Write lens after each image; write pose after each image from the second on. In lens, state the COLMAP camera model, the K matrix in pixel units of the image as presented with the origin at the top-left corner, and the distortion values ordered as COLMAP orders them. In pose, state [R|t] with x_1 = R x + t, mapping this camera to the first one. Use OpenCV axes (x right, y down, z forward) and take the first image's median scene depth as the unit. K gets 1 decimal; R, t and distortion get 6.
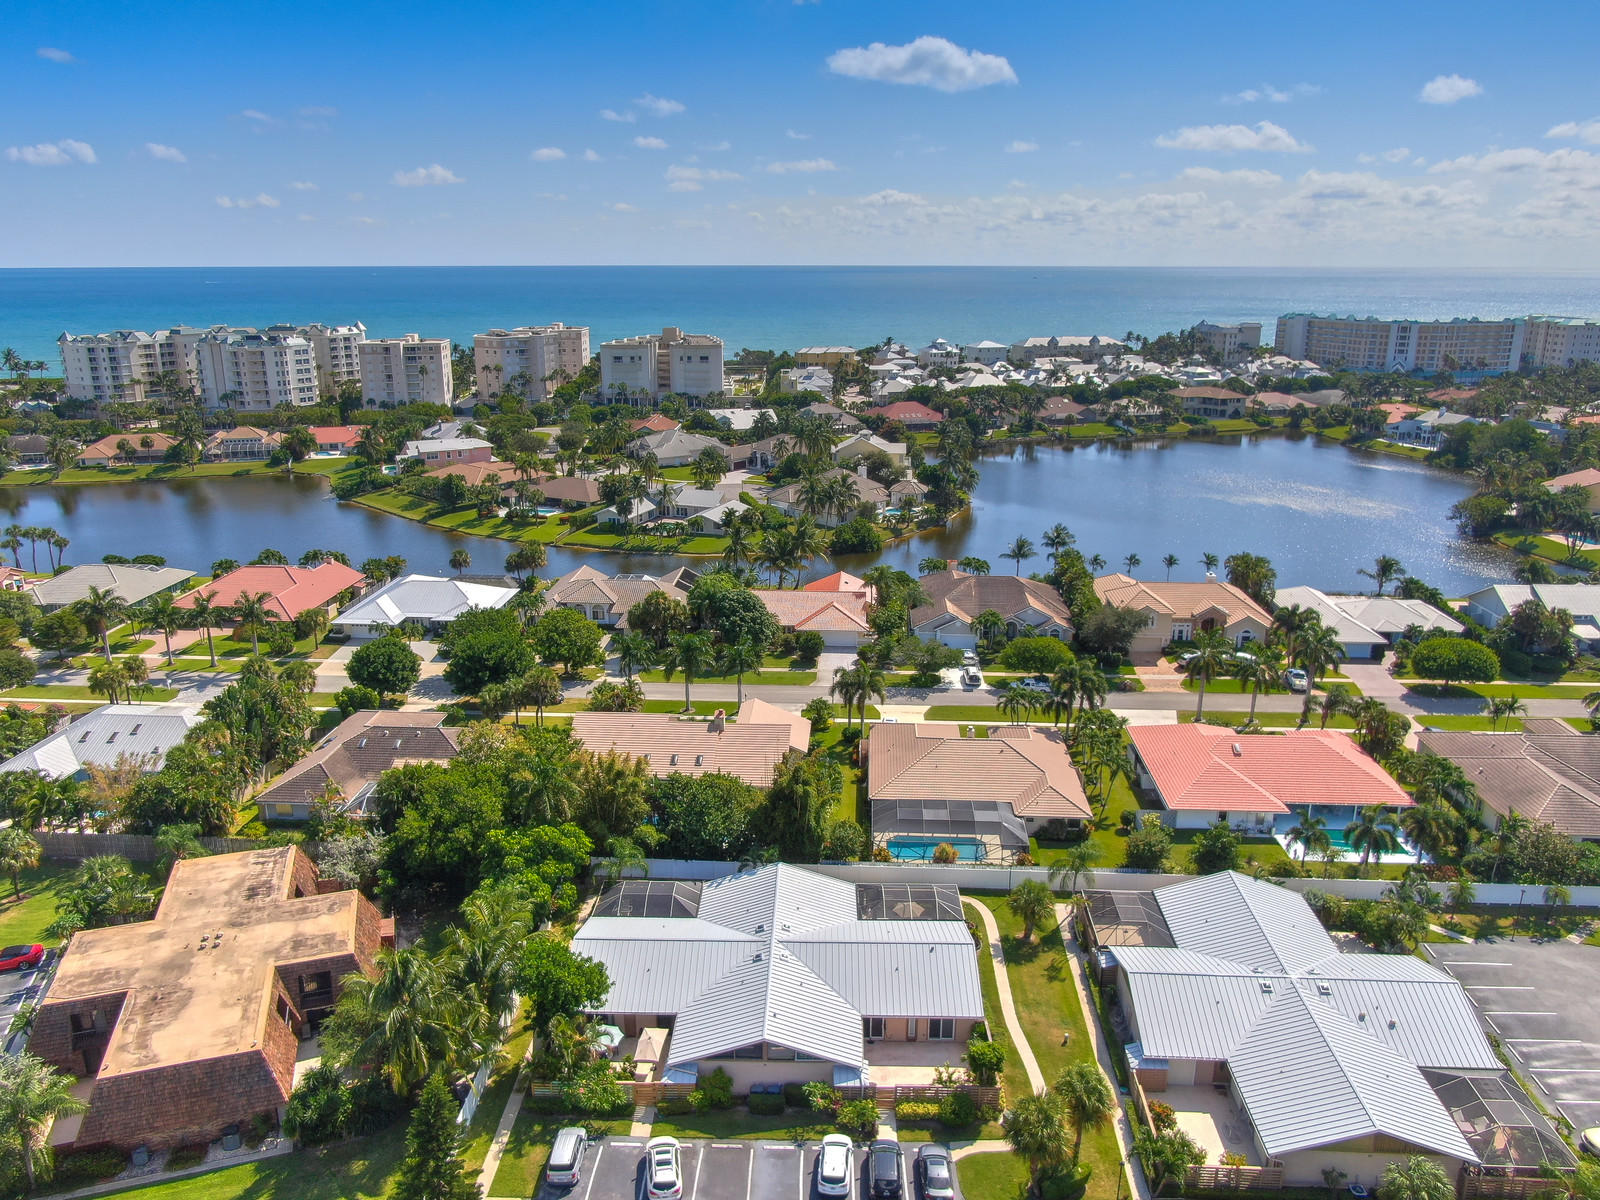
lens RADIAL K [[1162.5, 0, 800.0], [0, 1162.5, 600.0], [0, 0, 1]] dist [-0.005918, 0.000692]
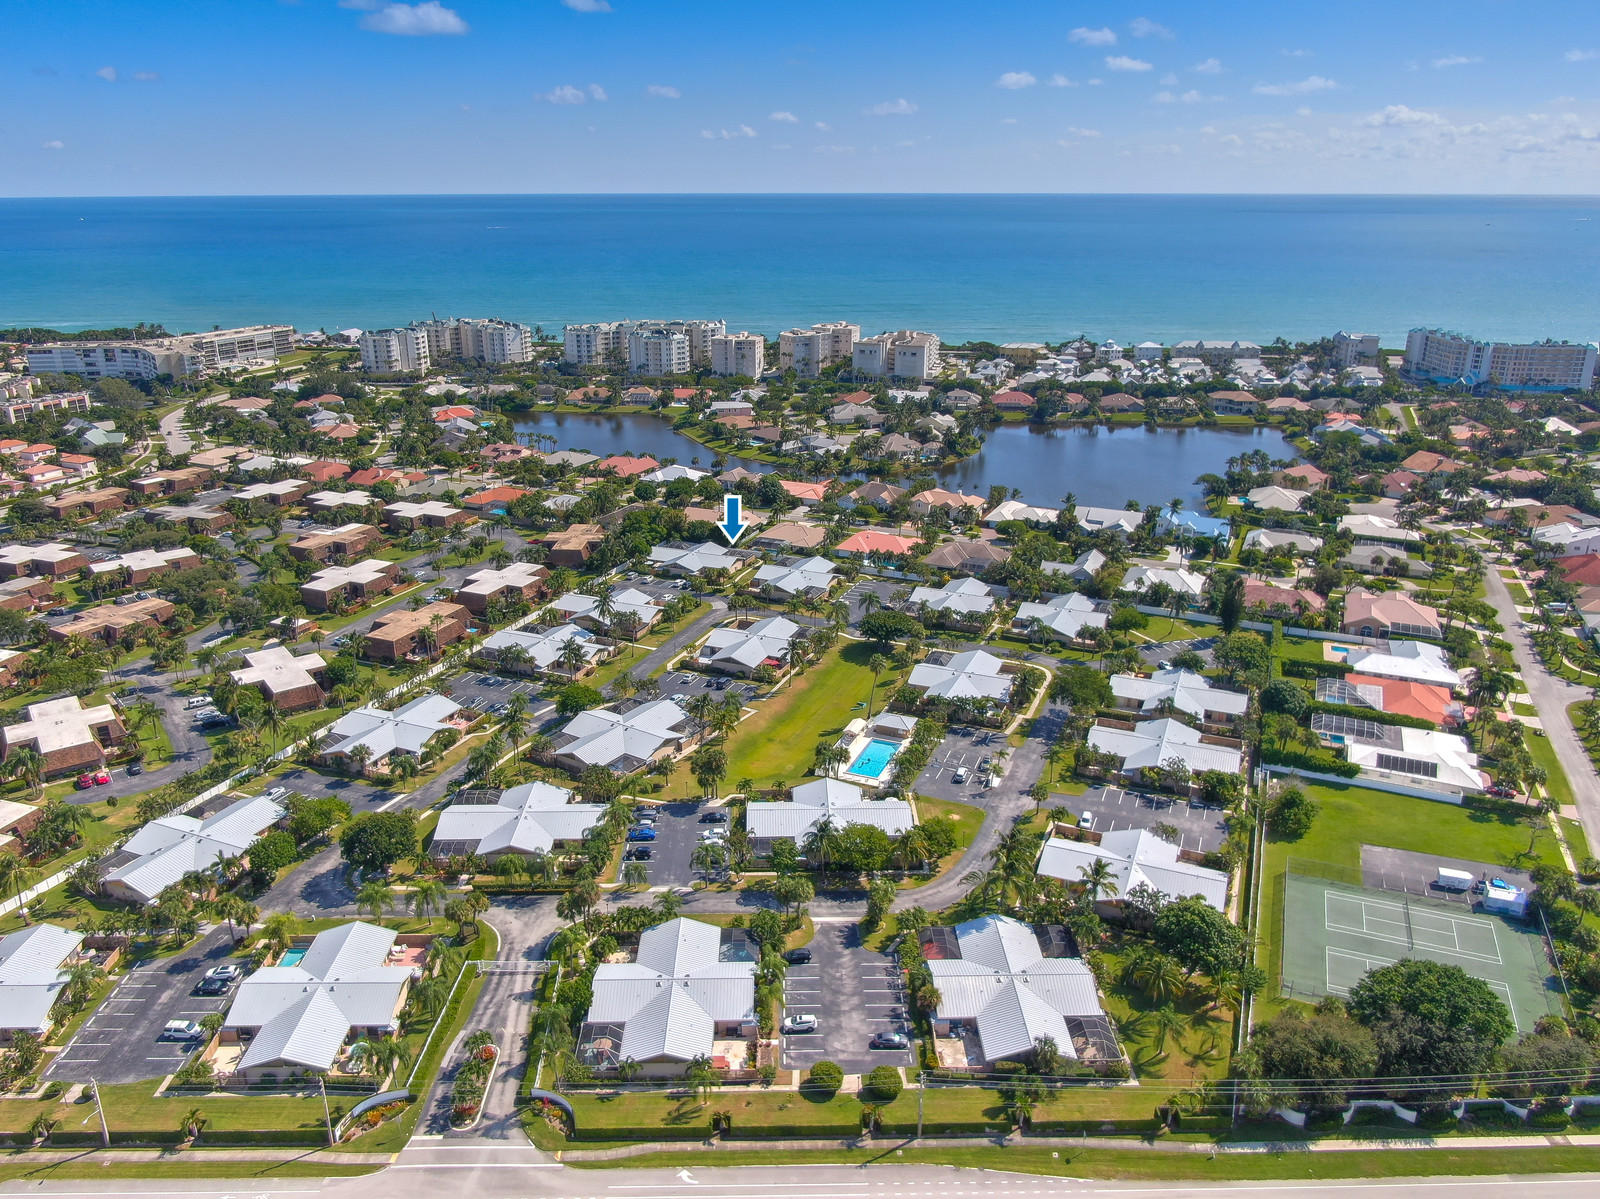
lens RADIAL K [[1162.5, 0, 800.0], [0, 1162.5, 599.5], [0, 0, 1]] dist [-0.005918, 0.000692]
pose [[0.932484, 0.120614, -0.340478, 0.481948], [-0.101265, 0.992095, 0.074109, 0.031813], [0.346725, -0.034627, 0.937327, -0.756077]]
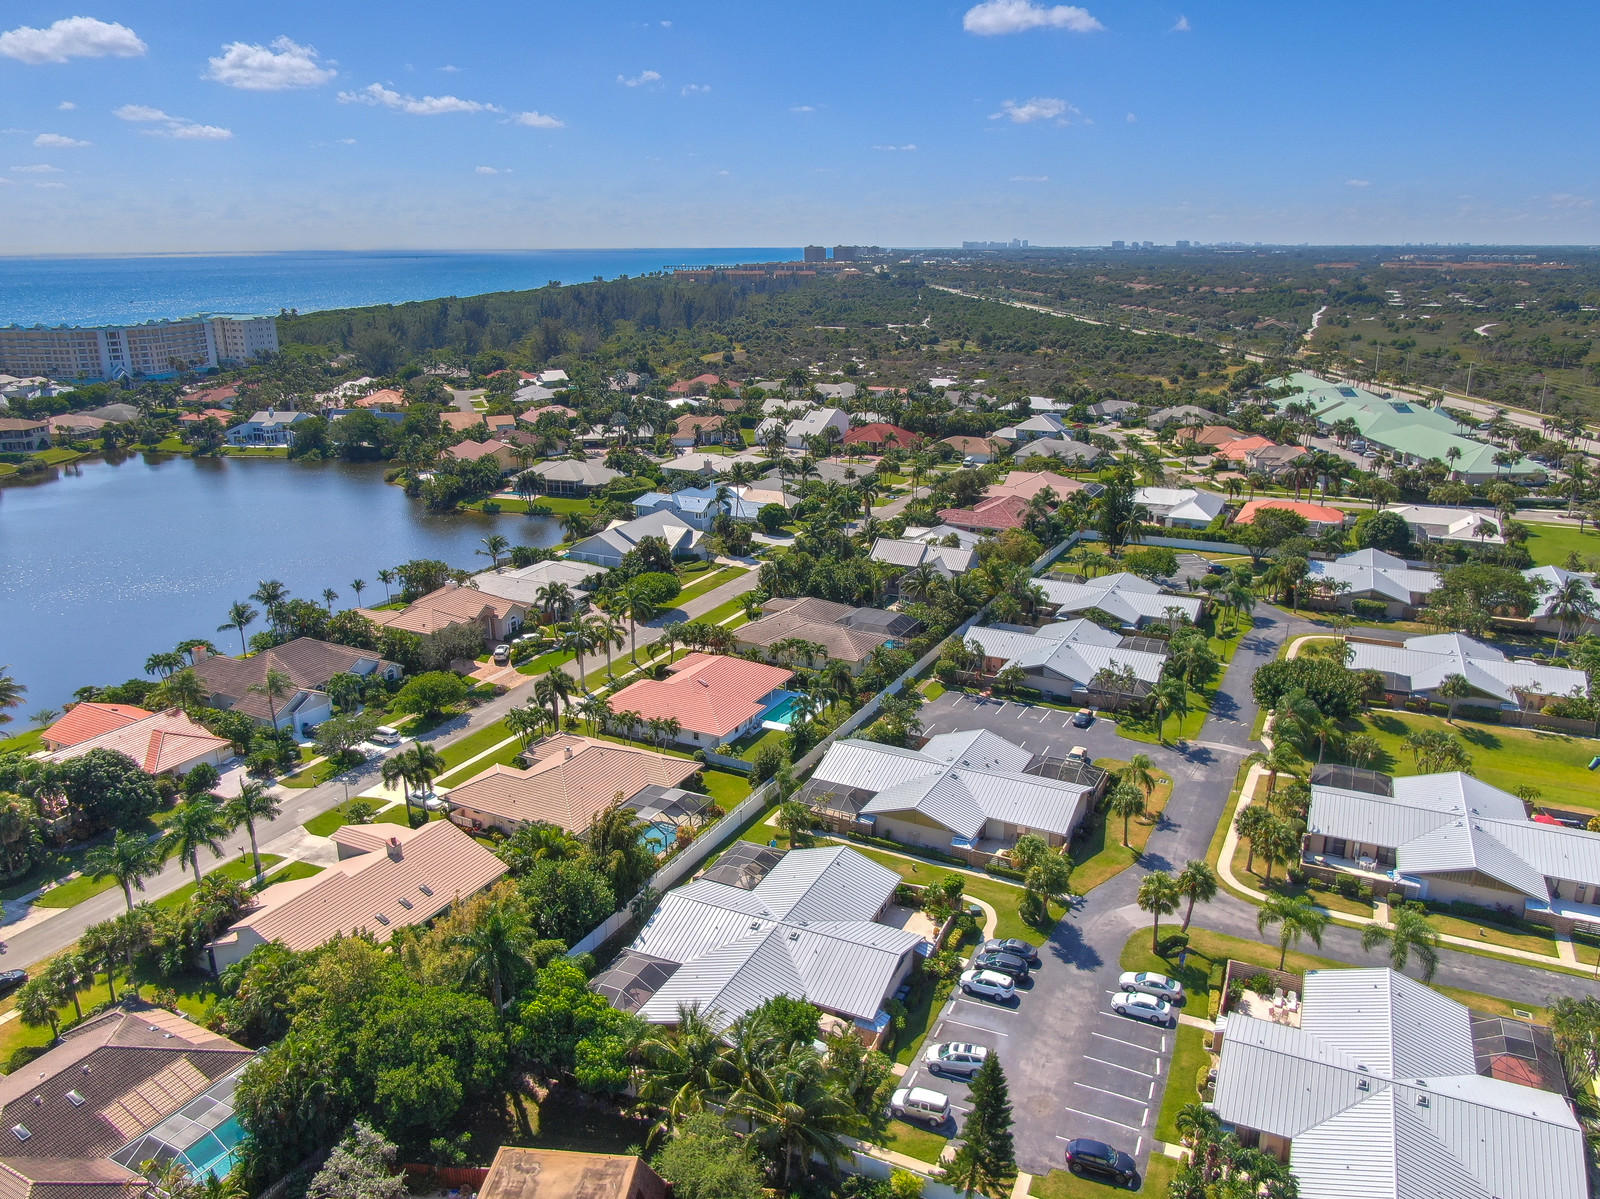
lens RADIAL K [[1162.5, 0, 800.0], [0, 1162.5, 599.5], [0, 0, 1]] dist [-0.005918, 0.000692]
pose [[0.405469, -0.271361, 0.872902, -0.276733], [0.259851, 0.949743, 0.174546, -0.064135], [-0.876397, 0.156052, 0.455604, 0.111513]]
